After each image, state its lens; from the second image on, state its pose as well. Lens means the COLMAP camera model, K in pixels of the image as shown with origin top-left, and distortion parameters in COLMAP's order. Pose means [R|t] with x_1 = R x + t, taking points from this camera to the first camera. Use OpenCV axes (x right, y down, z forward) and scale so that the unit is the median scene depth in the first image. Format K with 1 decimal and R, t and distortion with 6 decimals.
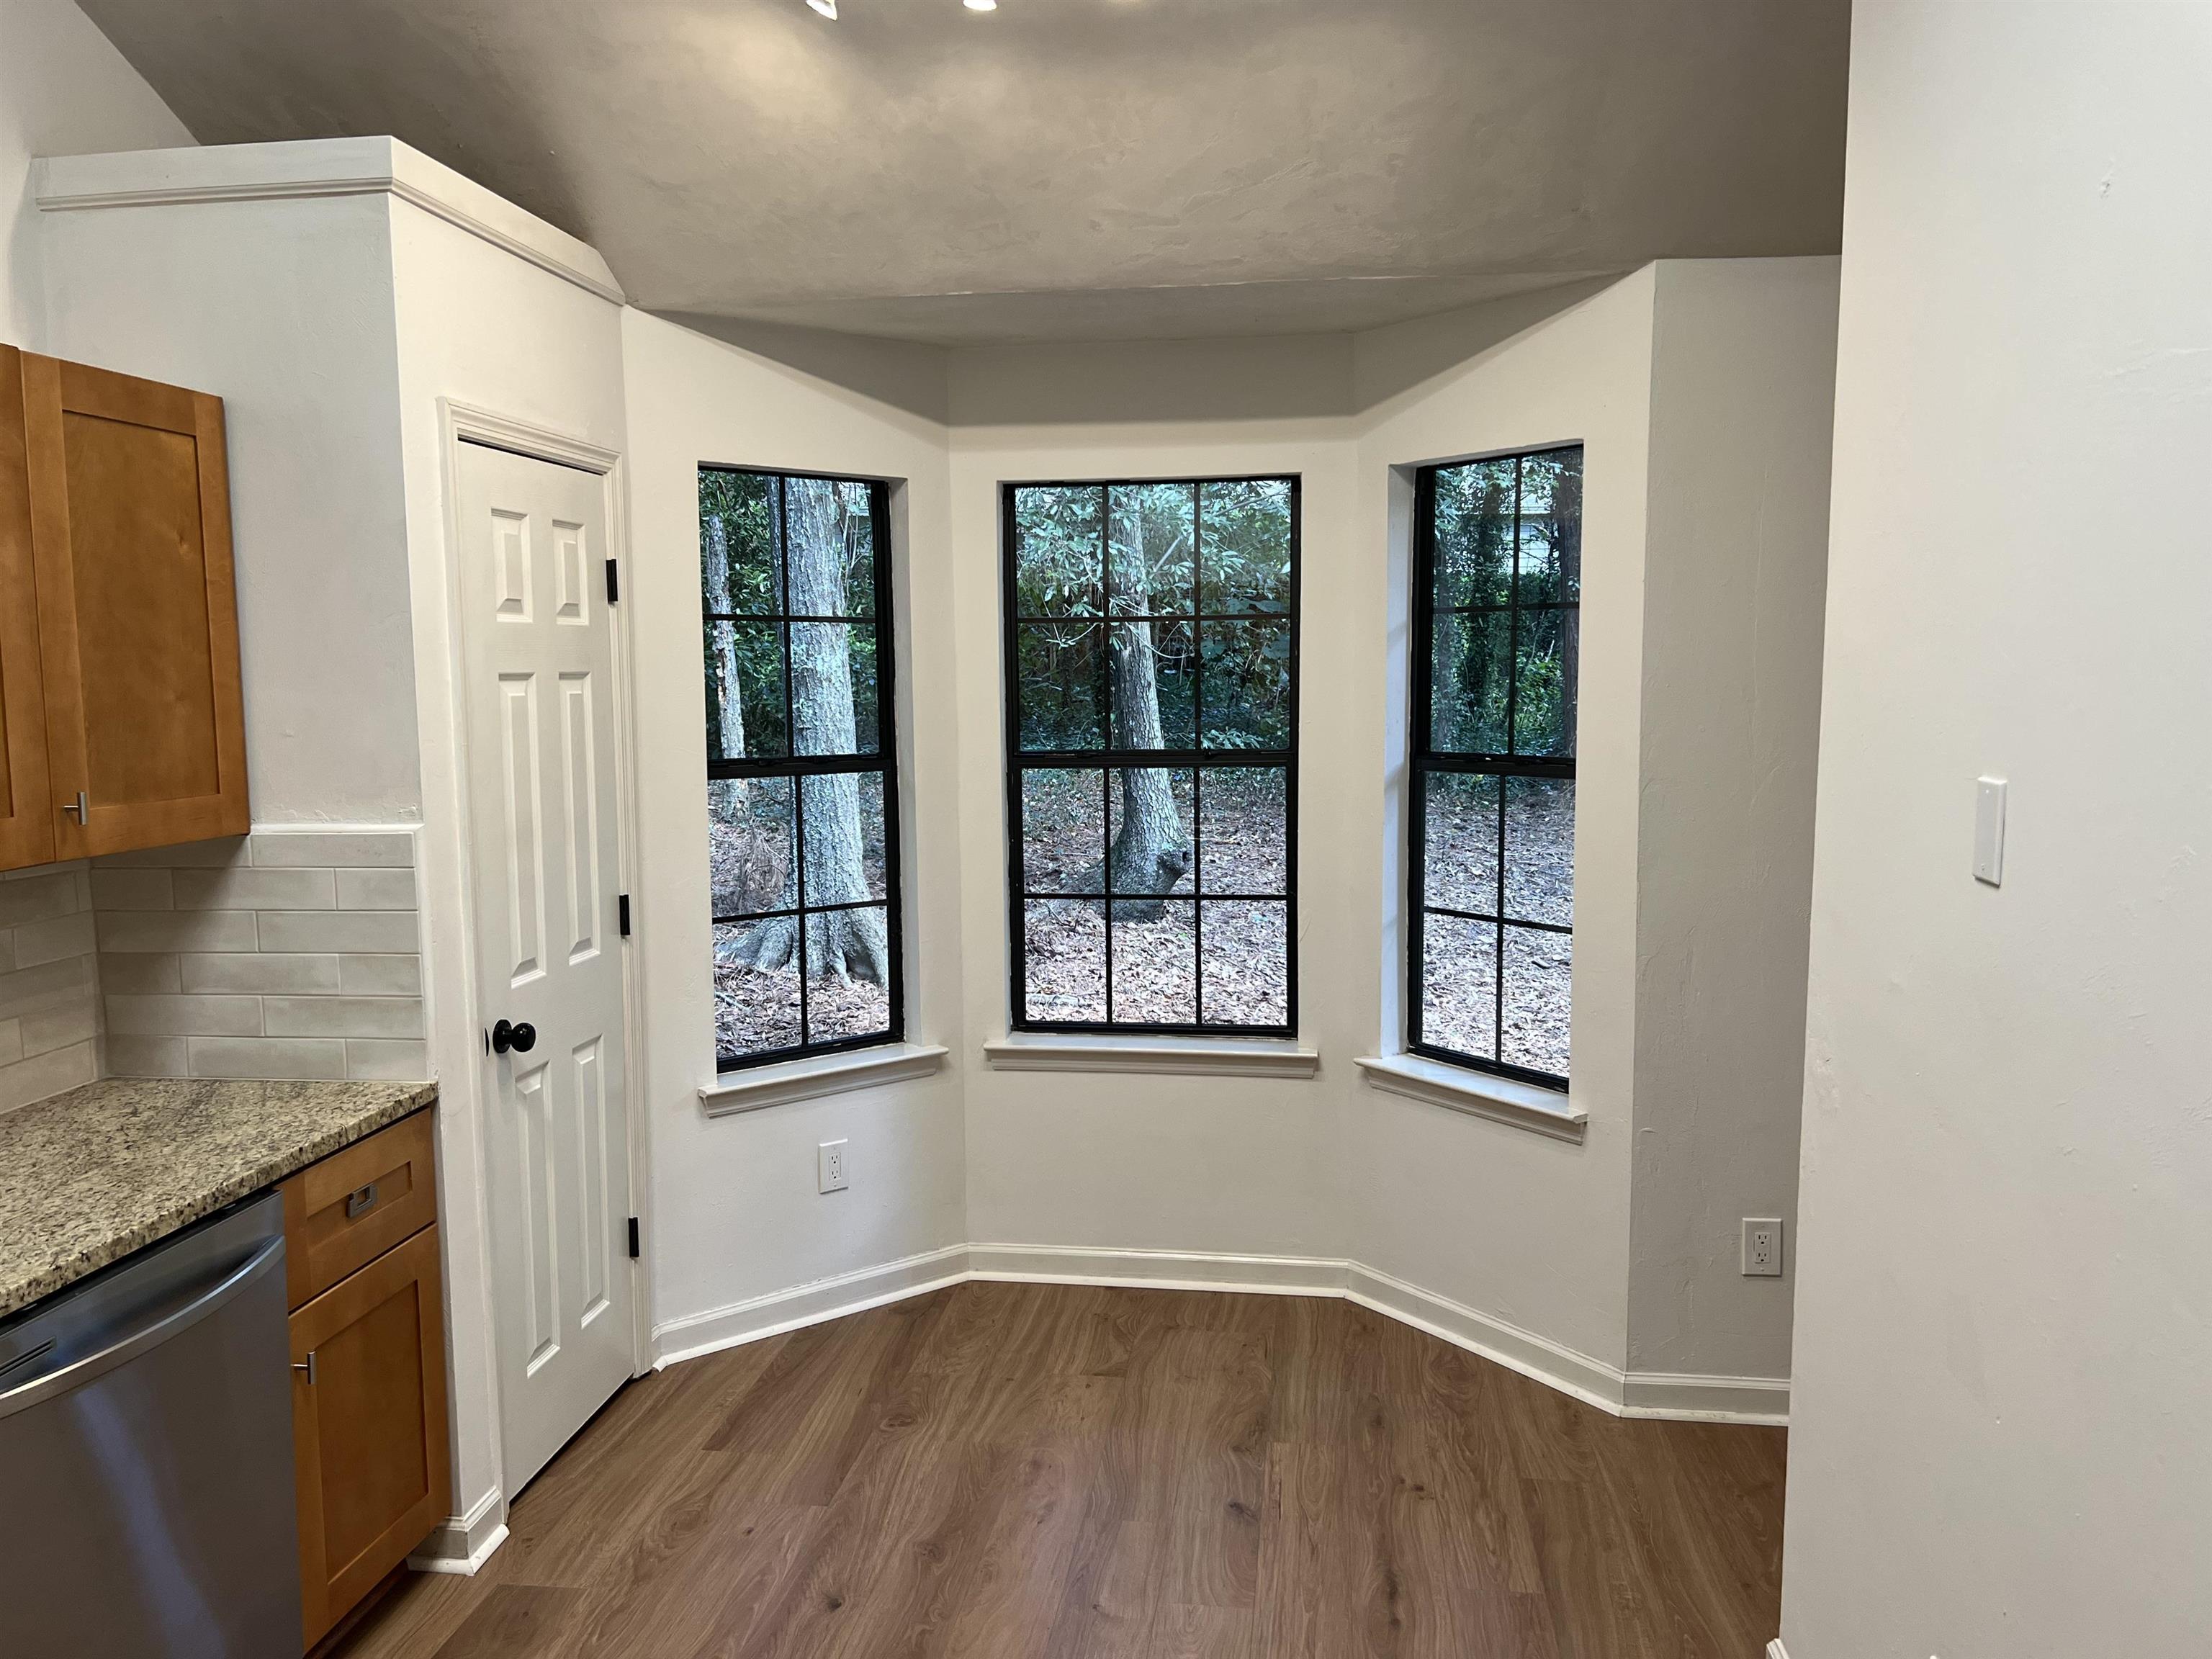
lens RADIAL K [[1648.5, 0, 1112.5], [0, 1648.5, 837.9], [0, 0, 1]] dist [0.095461, -0.132903]
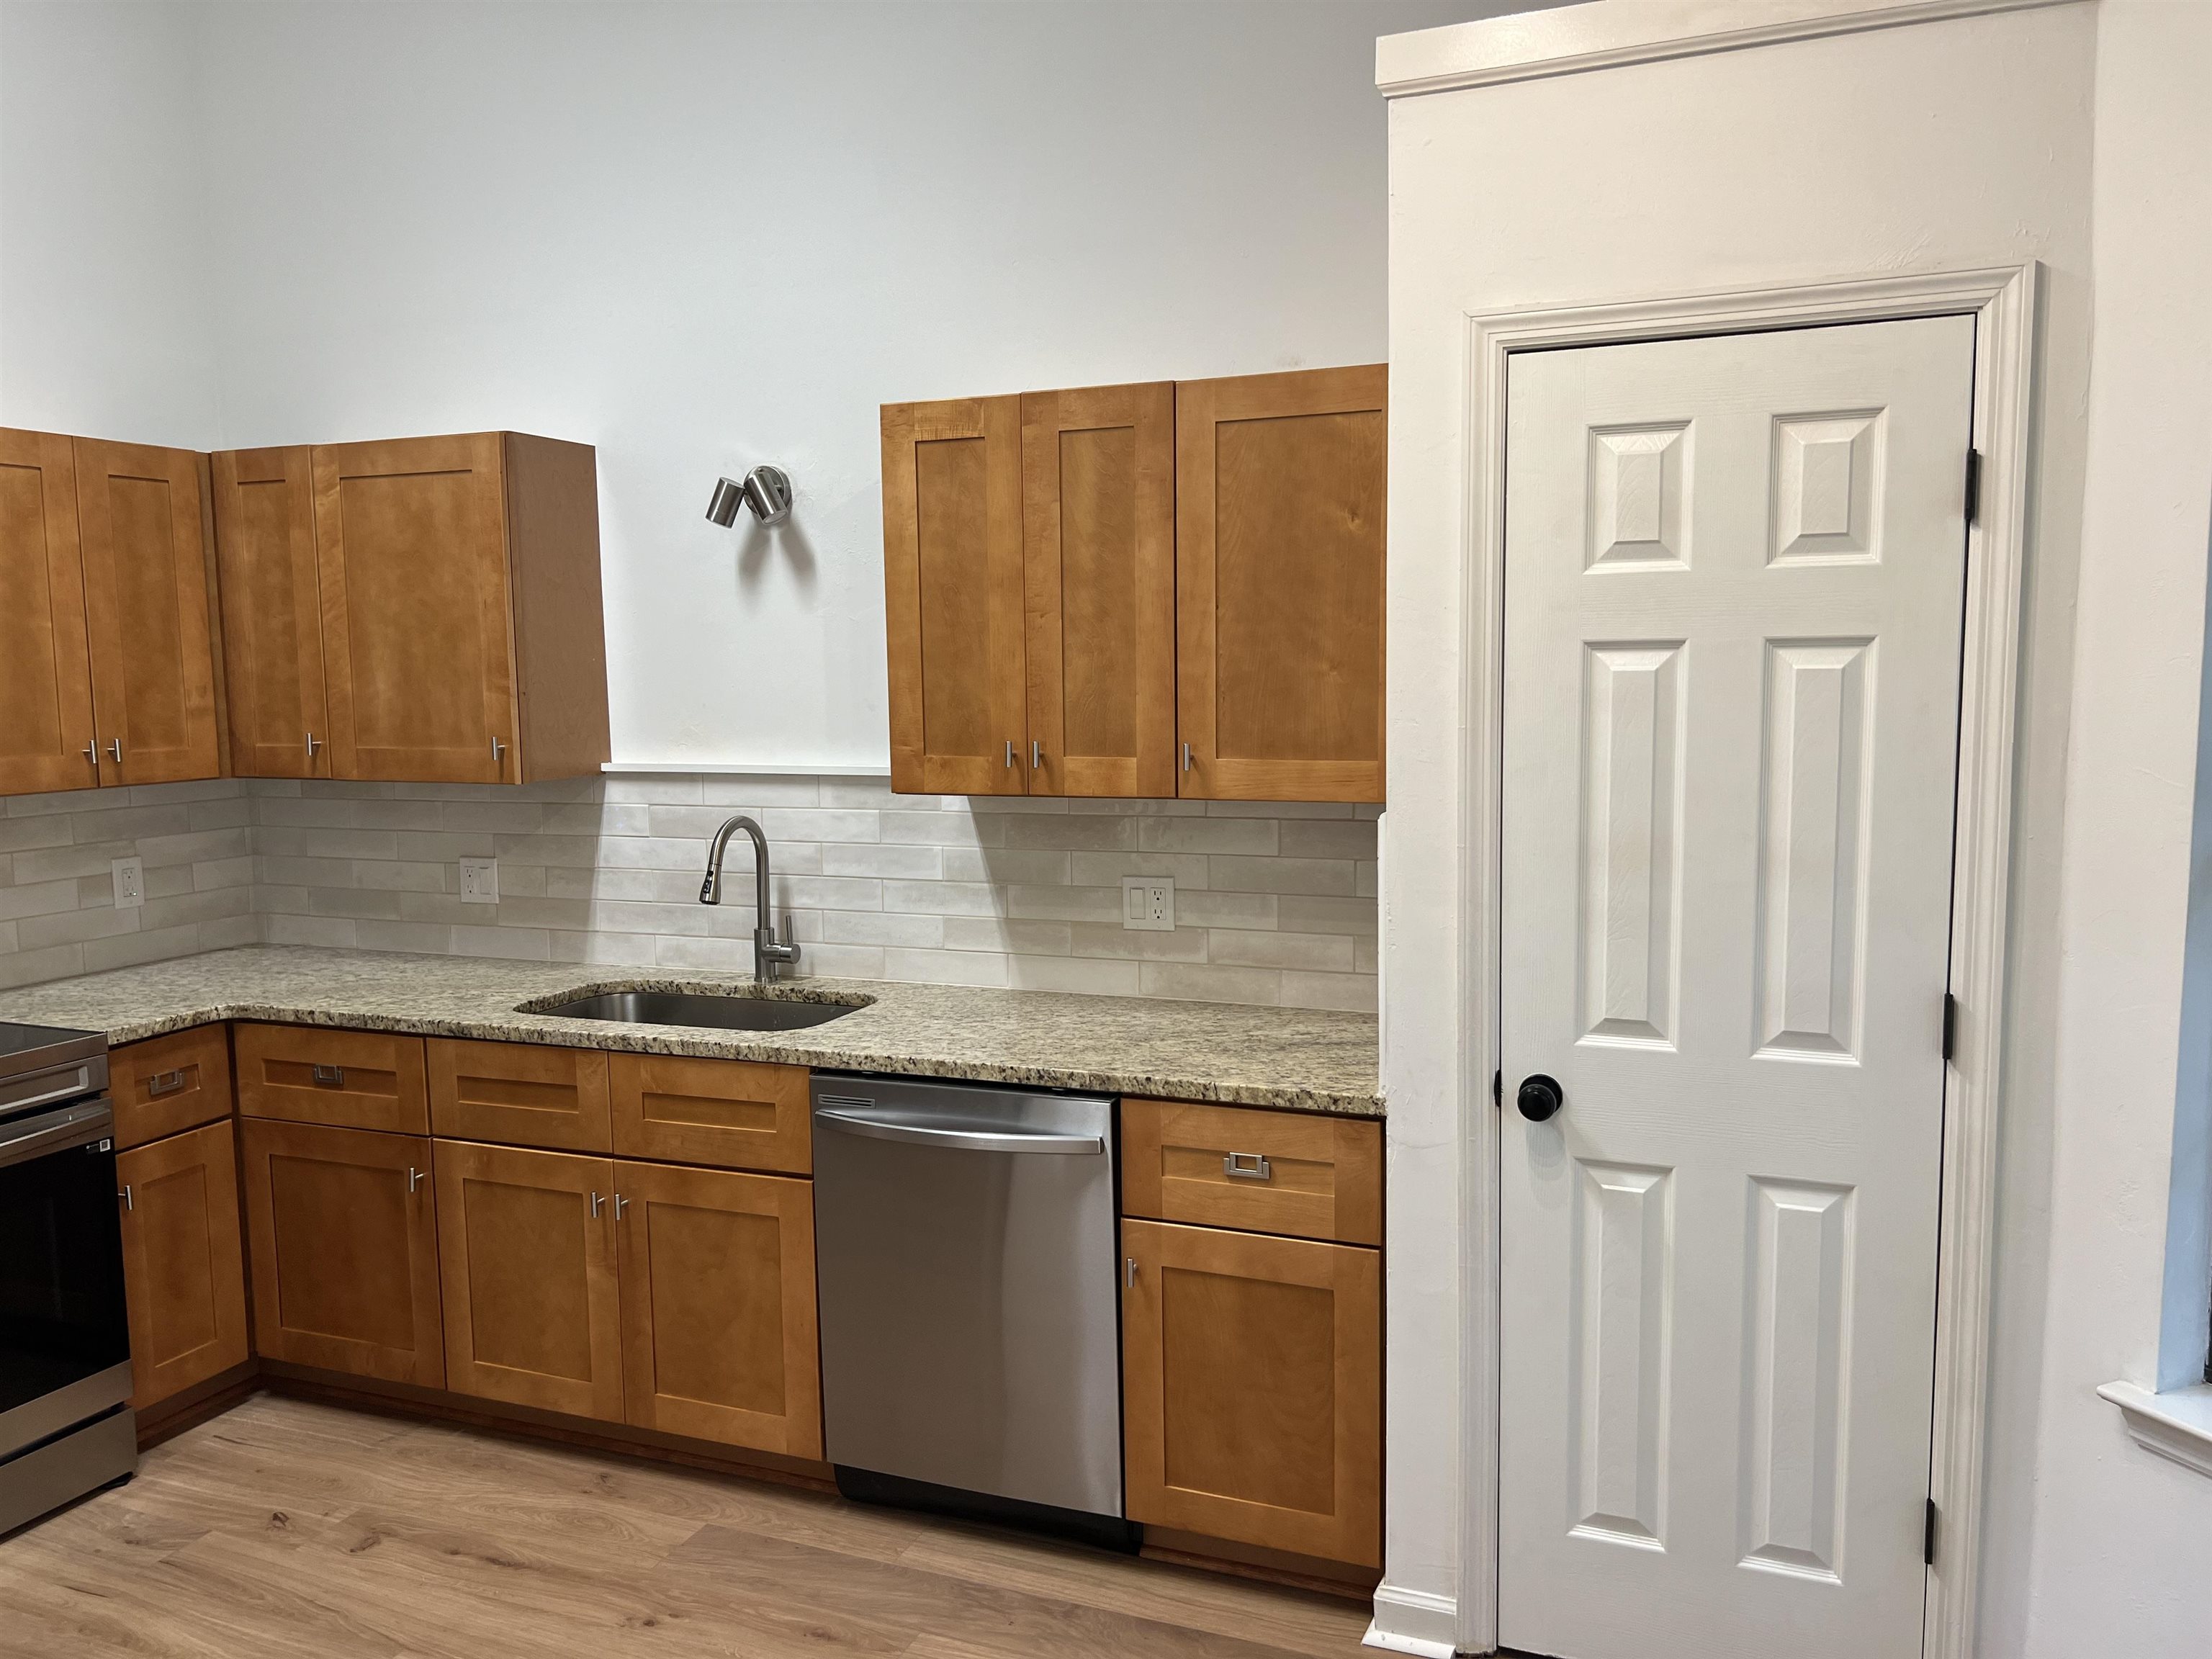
lens RADIAL K [[1648.5, 0, 1112.5], [0, 1648.5, 837.9], [0, 0, 1]] dist [0.095461, -0.132903]
pose [[-0.247945, 0.117729, -0.961594, 0.489065], [-0.088807, 0.985647, 0.143573, -0.110958], [0.964695, 0.120995, -0.233931, 1.082171]]
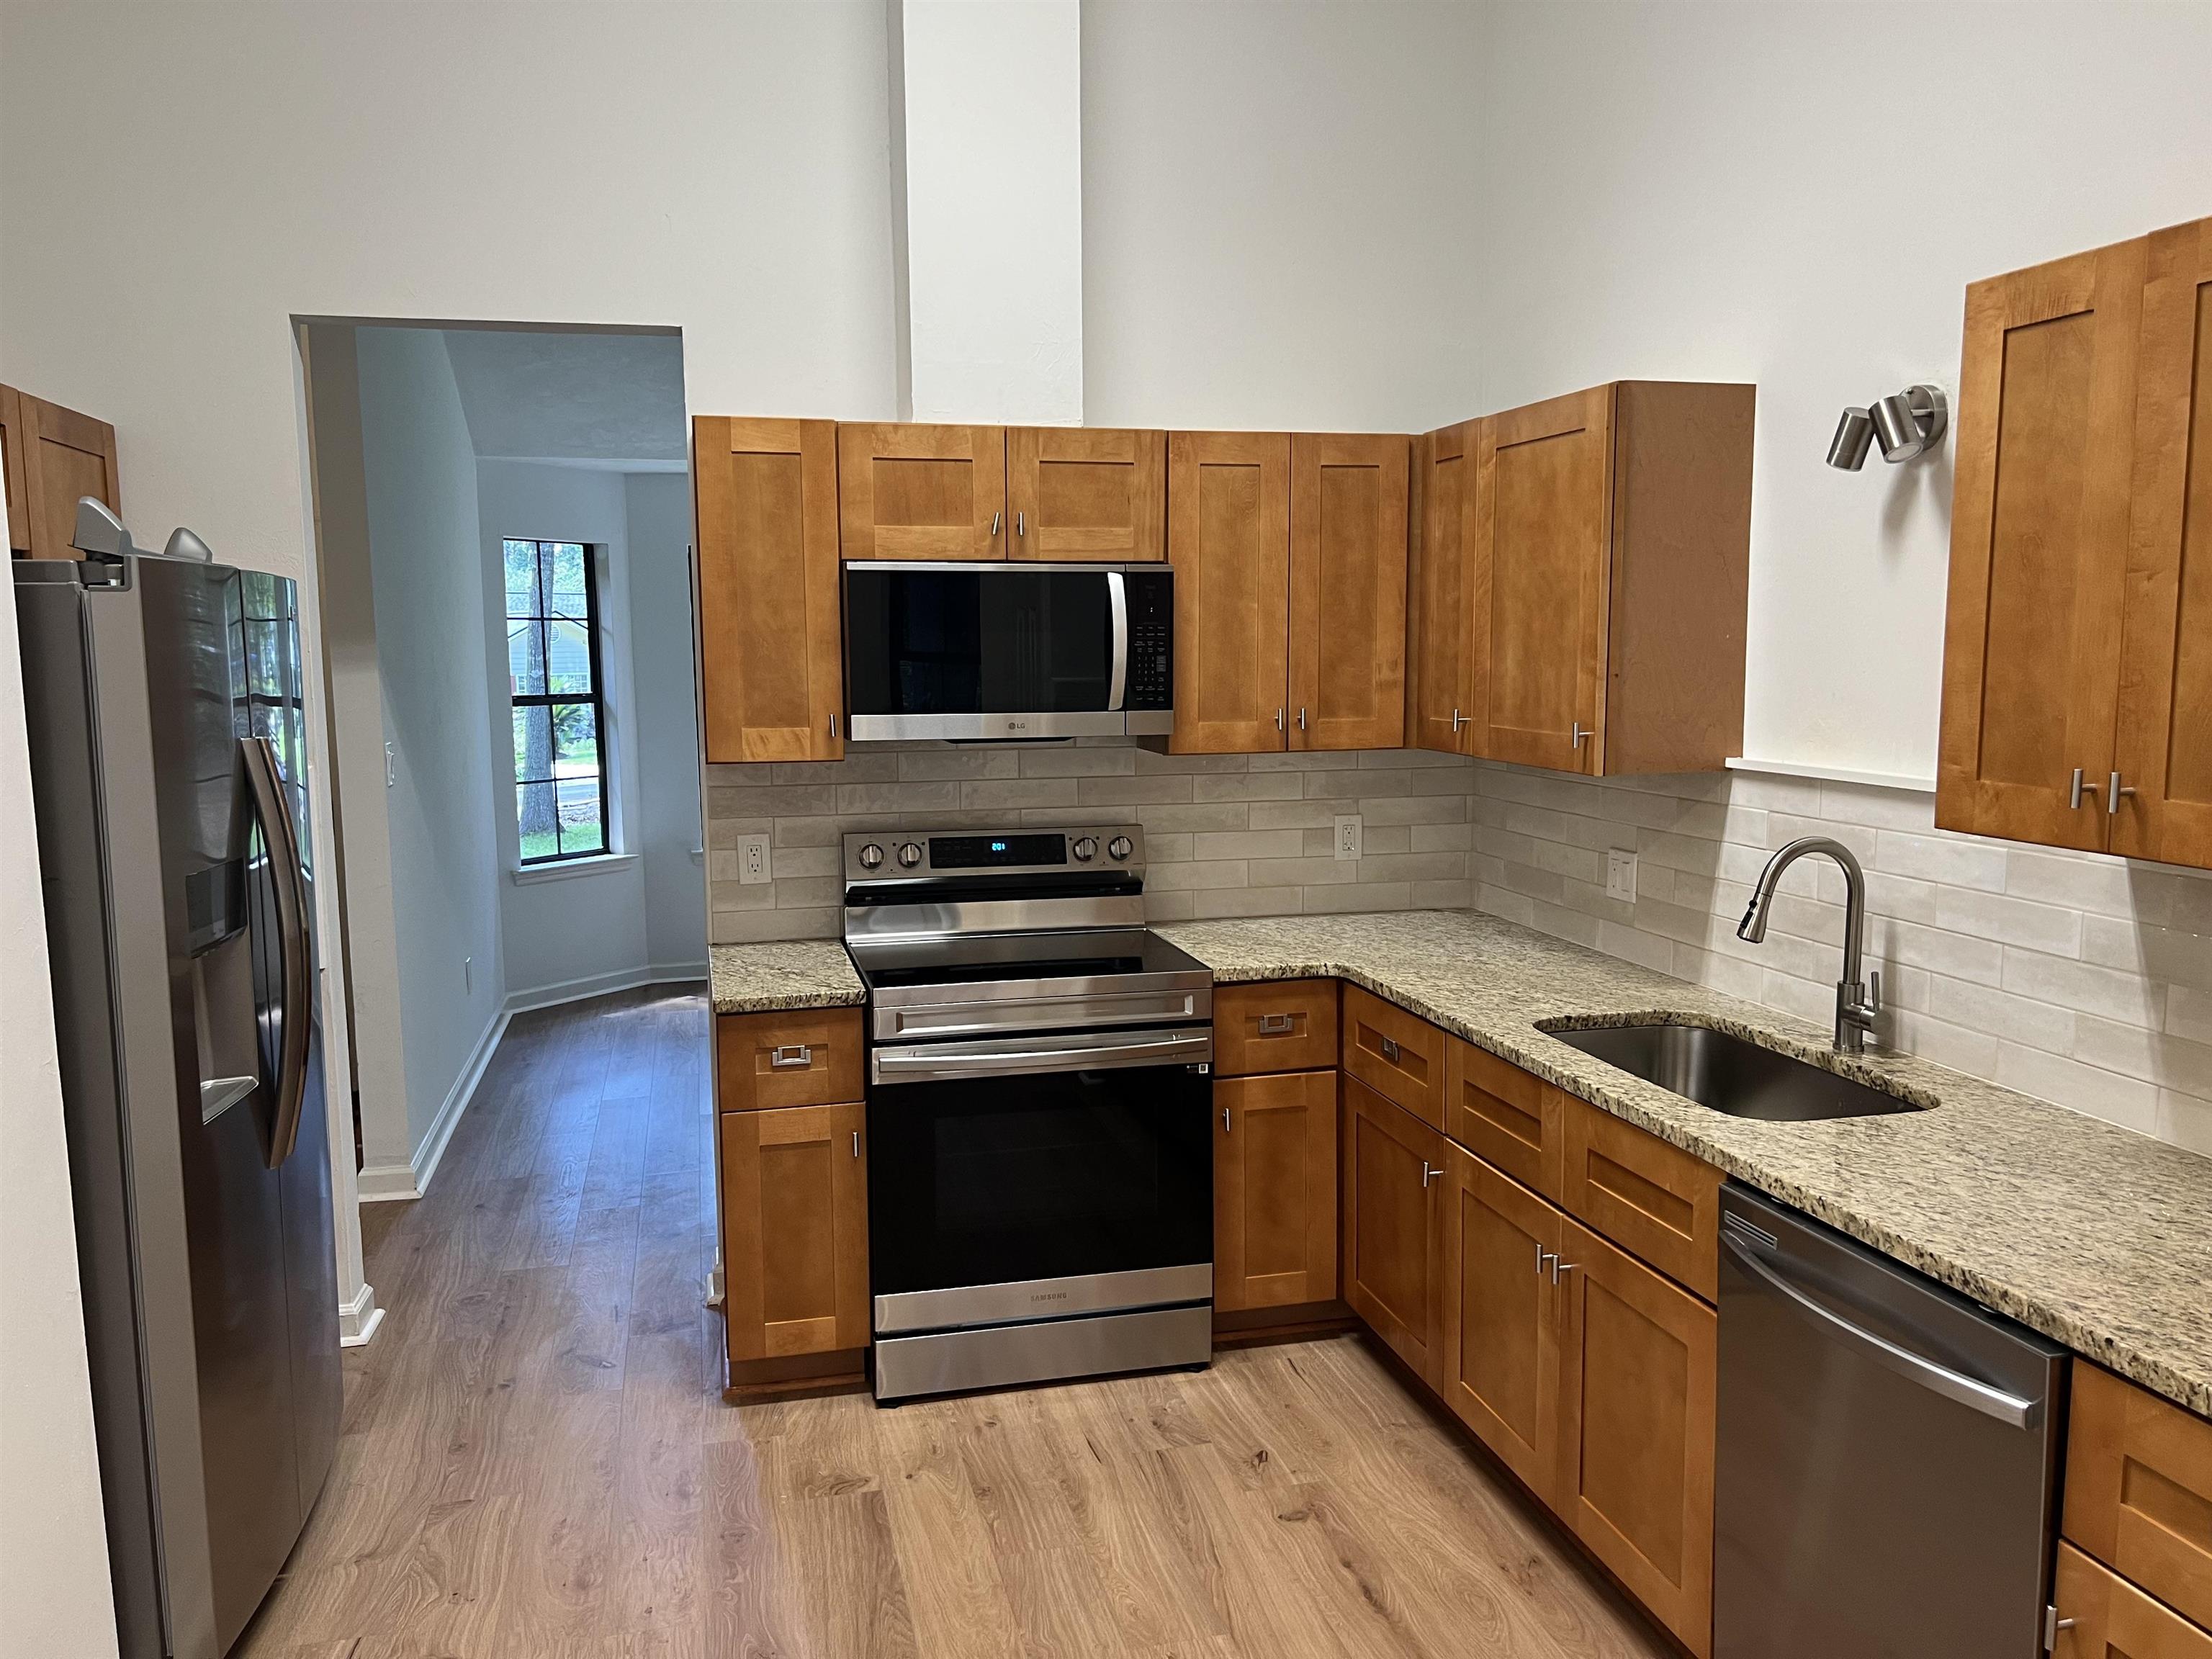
lens RADIAL K [[1666.4, 0, 1106.0], [0, 1666.4, 829.5], [0, 0, 1]] dist [0.045845, -0.060004]
pose [[-0.931100, 0.057917, -0.360136, 0.107777], [-0.023758, 0.975588, 0.218319, -0.135433], [0.363989, 0.211833, -0.906995, 1.268726]]
